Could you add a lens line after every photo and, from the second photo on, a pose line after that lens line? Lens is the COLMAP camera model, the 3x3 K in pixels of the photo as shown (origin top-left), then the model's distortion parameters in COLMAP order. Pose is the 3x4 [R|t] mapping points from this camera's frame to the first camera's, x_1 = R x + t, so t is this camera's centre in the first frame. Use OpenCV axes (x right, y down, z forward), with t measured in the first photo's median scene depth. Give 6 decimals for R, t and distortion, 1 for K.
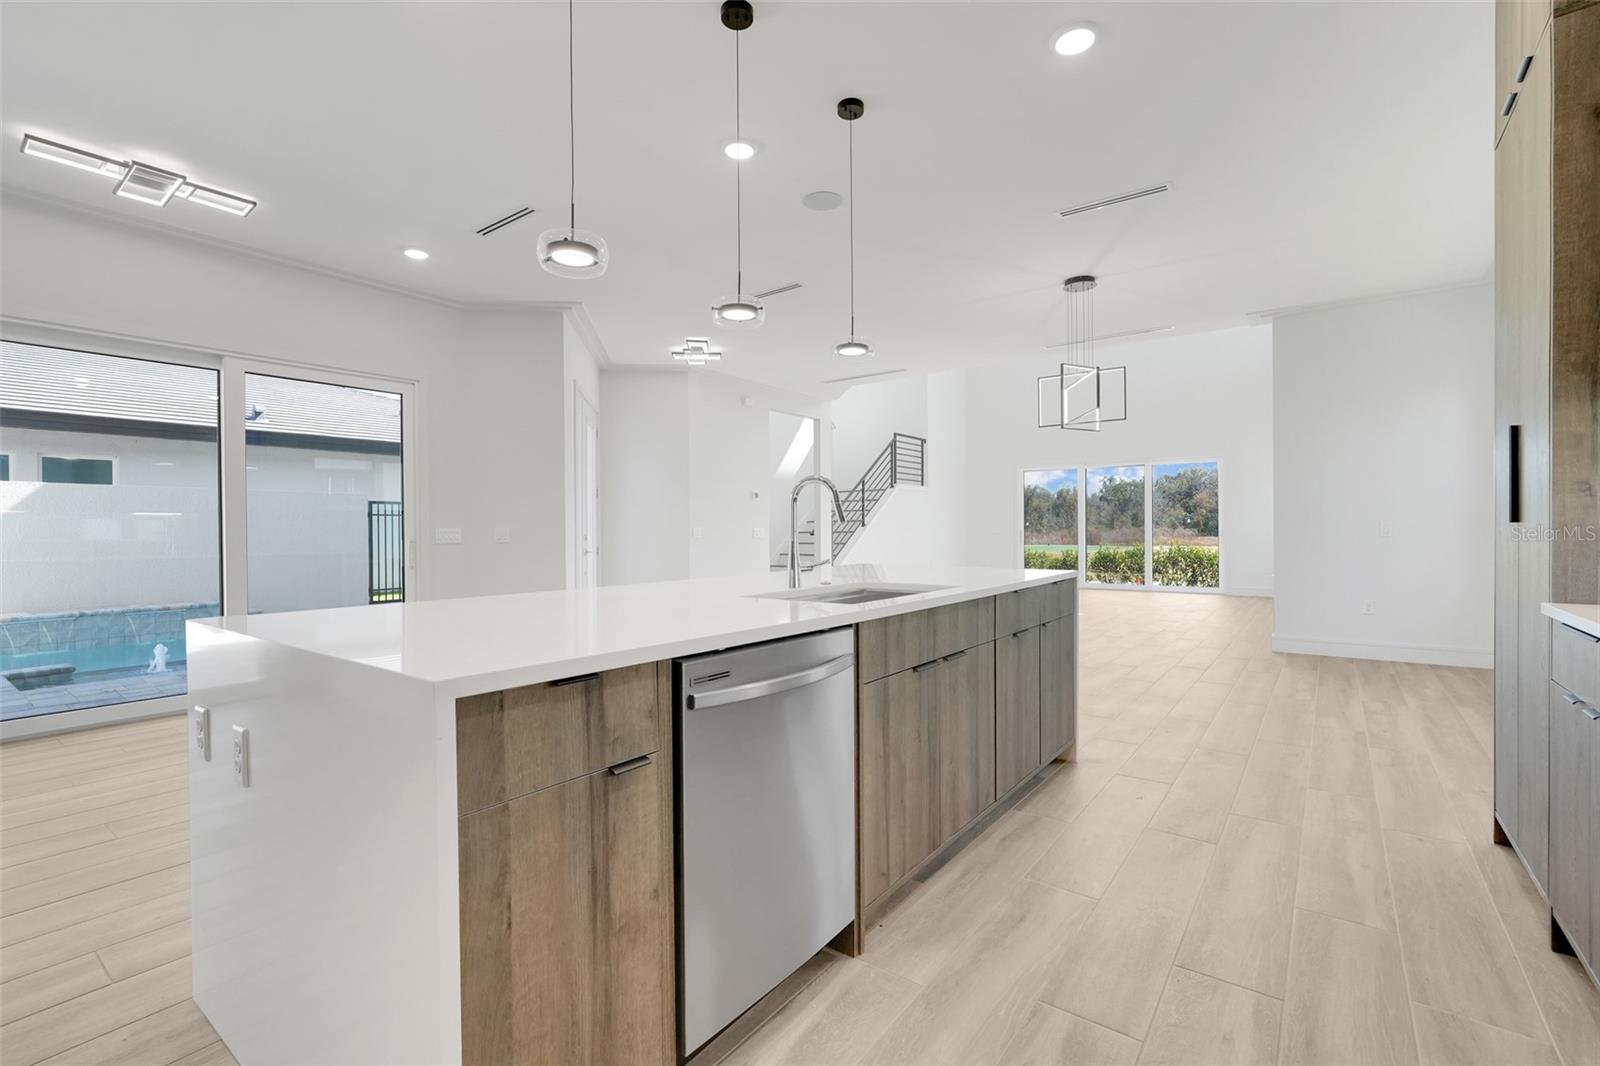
lens RADIAL K [[710.4, 0, 792.1], [0, 710.4, 531.7], [0, 0, 1]] dist [-0.010814, 0.000222]
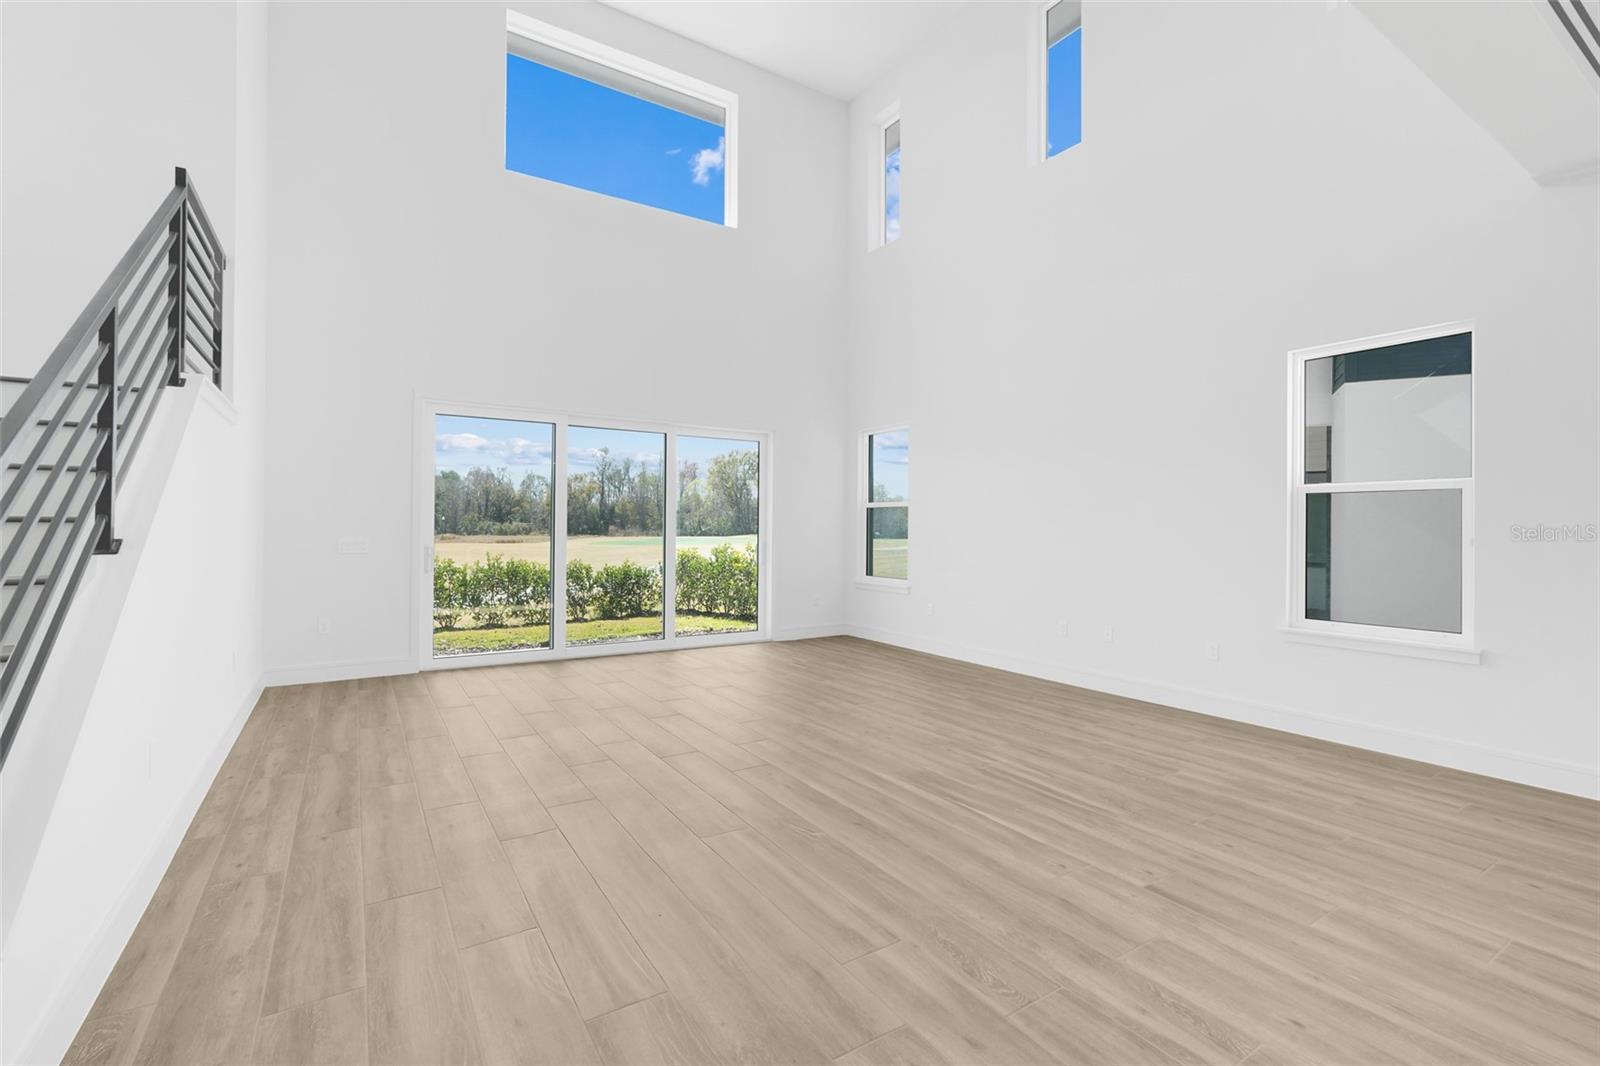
lens RADIAL K [[710.4, 0, 792.1], [0, 710.4, 531.7], [0, 0, 1]] dist [-0.010814, 0.000222]
pose [[0.353827, 0.002456, 0.935308, -0.007241], [-0.003415, 0.999993, -0.001334, -0.008977], [-0.935305, -0.002722, 0.353833, 0.479565]]
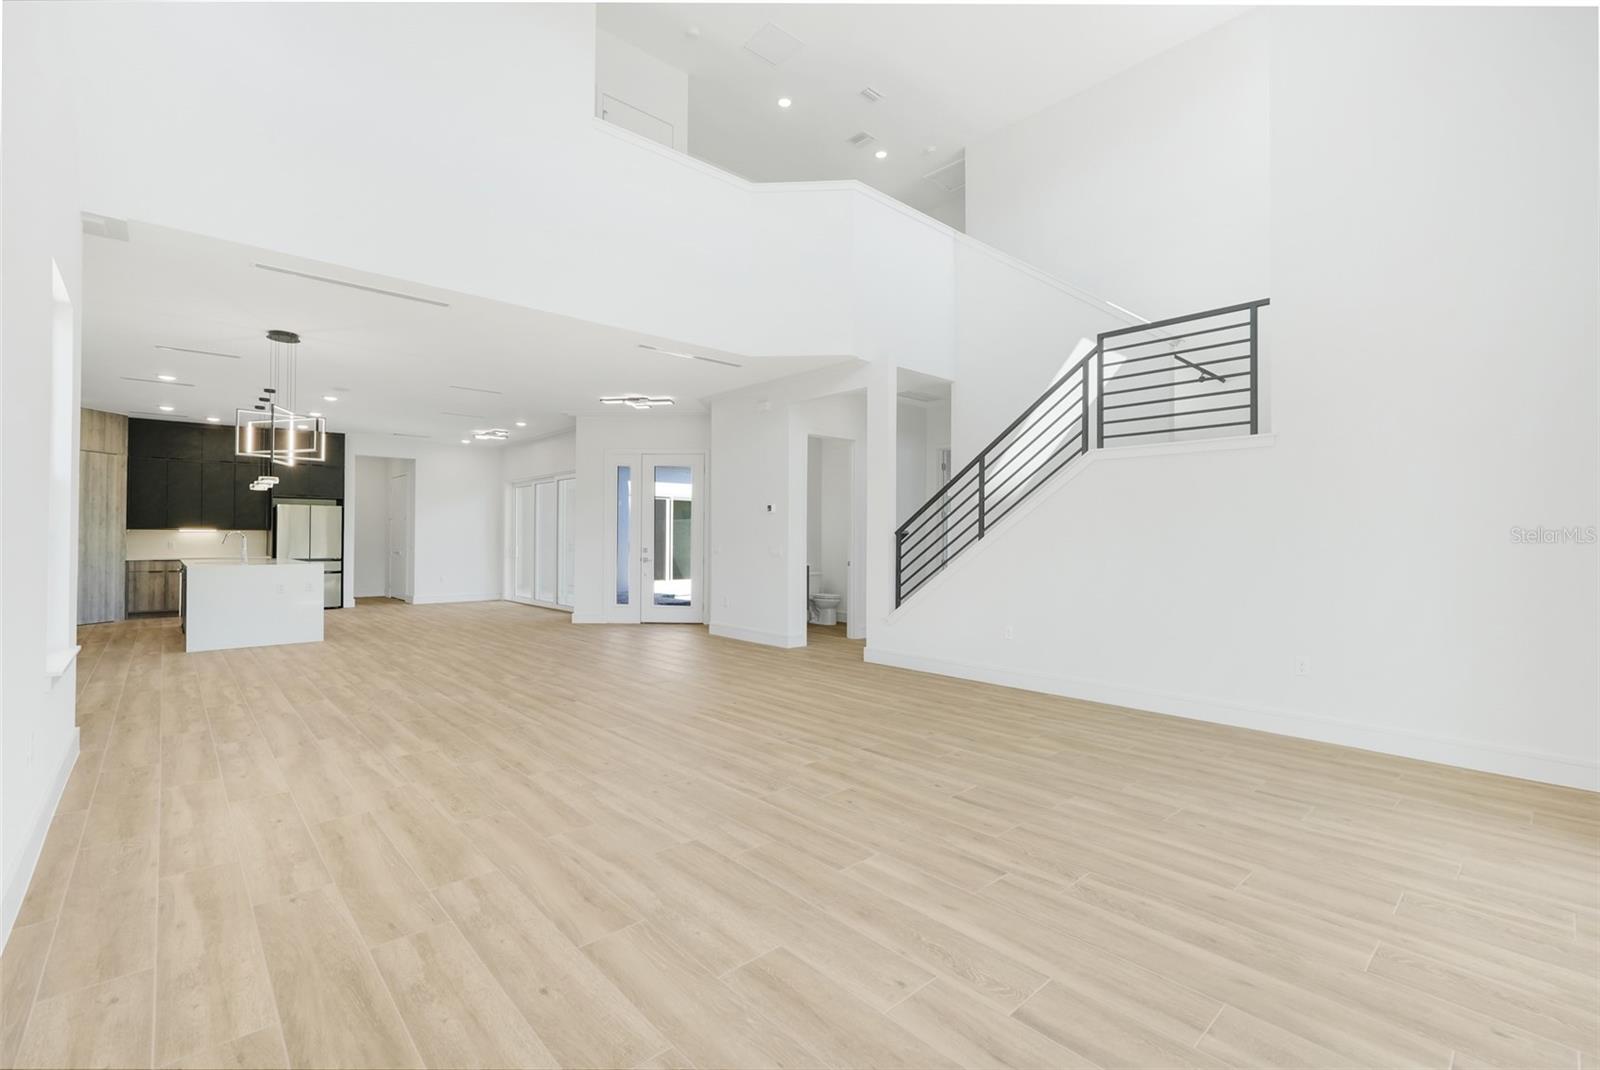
lens RADIAL K [[703.2, 0, 805.2], [0, 703.2, 538.4], [0, 0, 1]] dist [-0.019575, 0.001073]
pose [[-0.173399, 0.006917, -0.984827, 0.406445], [-0.006683, 0.999944, 0.008200, -0.009984], [0.984829, 0.008004, -0.173343, 0.603868]]
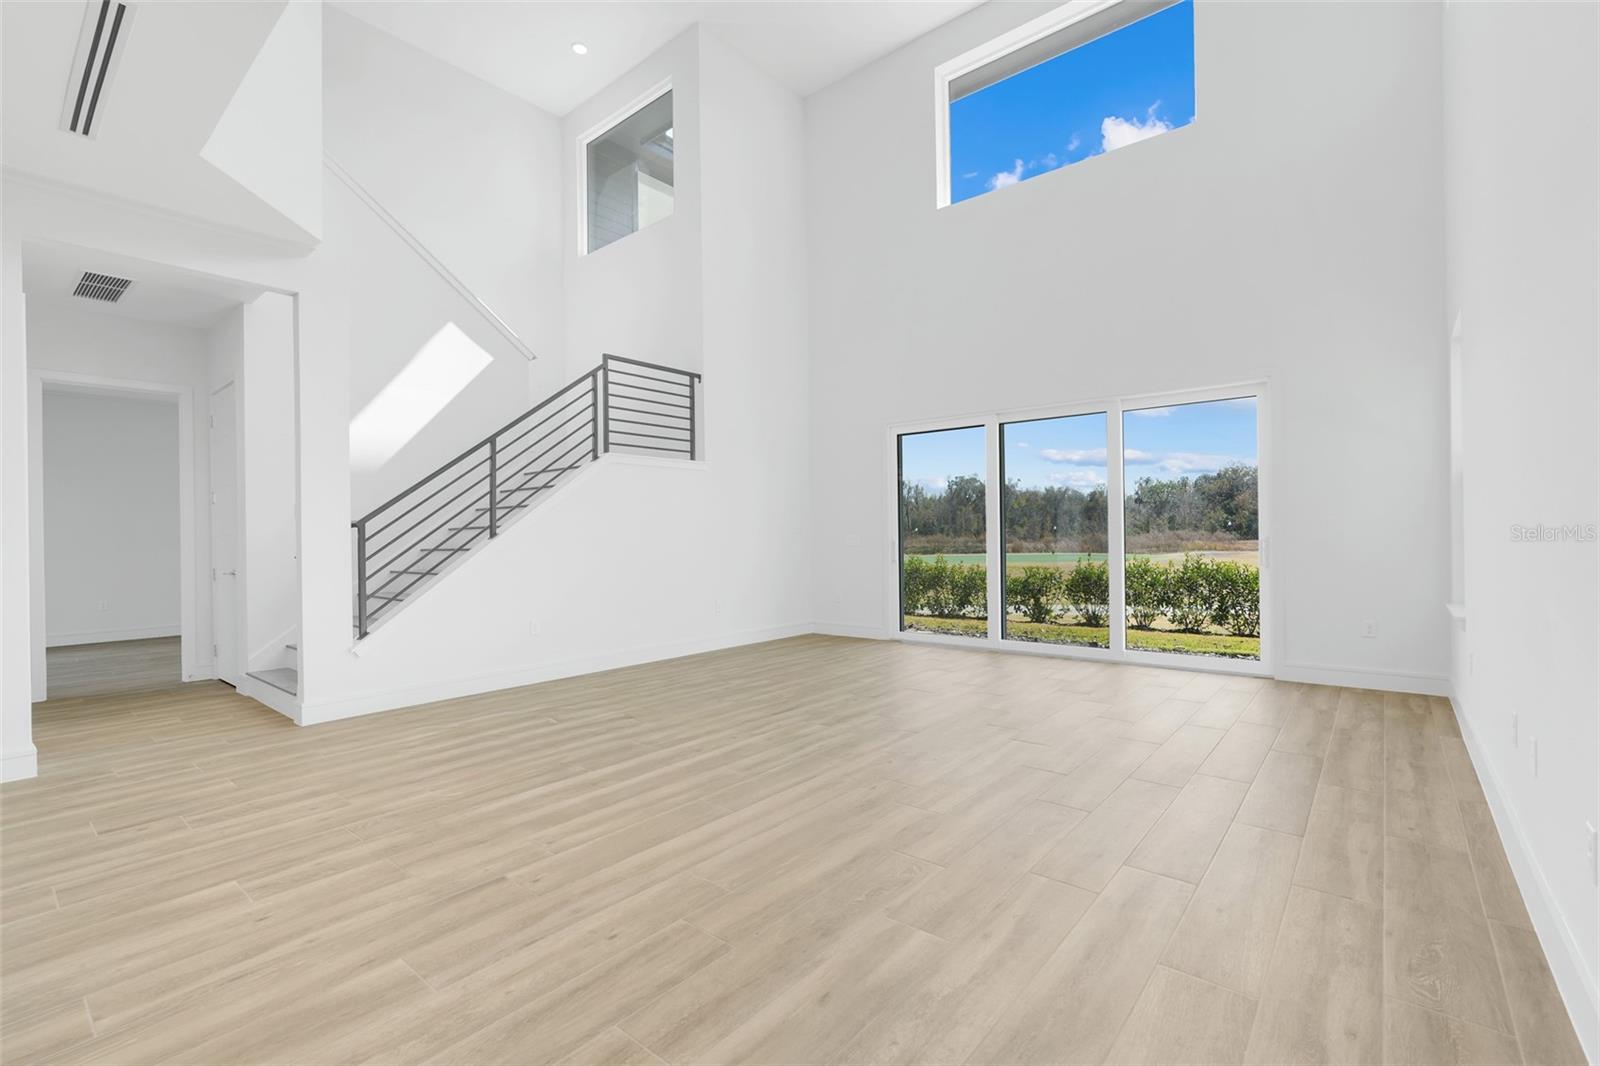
lens RADIAL K [[710.4, 0, 792.1], [0, 710.4, 531.7], [0, 0, 1]] dist [-0.010814, 0.000222]
pose [[0.998971, -0.005127, -0.045060, 0.203271], [0.004806, 0.999962, -0.007232, -0.004363], [0.045095, 0.007008, 0.998958, 0.334413]]
